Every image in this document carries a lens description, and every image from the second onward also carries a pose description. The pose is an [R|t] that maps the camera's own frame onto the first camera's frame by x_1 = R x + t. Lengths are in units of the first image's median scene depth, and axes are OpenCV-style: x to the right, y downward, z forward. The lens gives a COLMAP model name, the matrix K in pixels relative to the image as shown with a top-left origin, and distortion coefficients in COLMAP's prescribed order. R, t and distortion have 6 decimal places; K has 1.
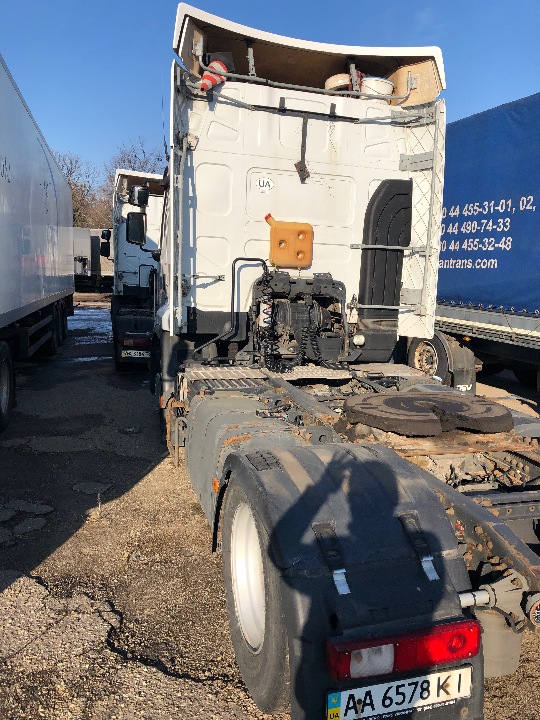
lens RADIAL K [[593.4, 0, 271.9], [0, 593.4, 361.9], [0, 0, 1]] dist [0.007375, 0.015294]
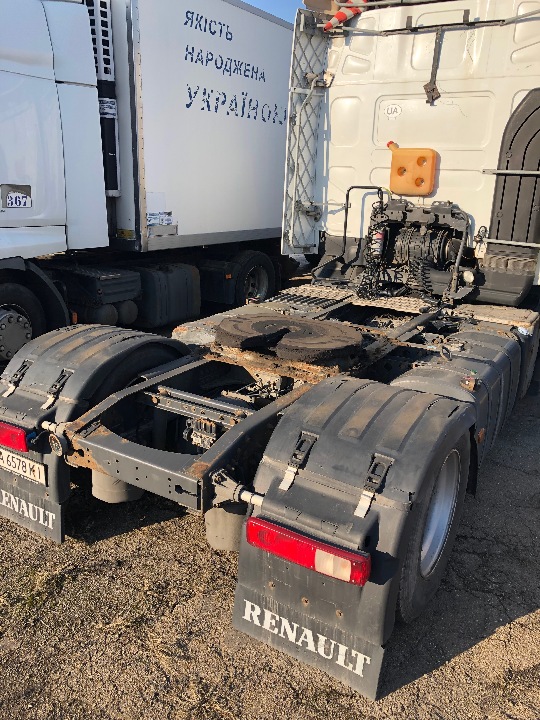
lens RADIAL K [[593.4, 0, 272.4], [0, 593.4, 359.4], [0, 0, 1]] dist [0.007375, 0.015294]
pose [[0.660524, 0.205526, -0.722127, 0.665398], [-0.120956, 0.978369, 0.167818, -0.030303], [0.740998, -0.023502, 0.671096, 0.158491]]
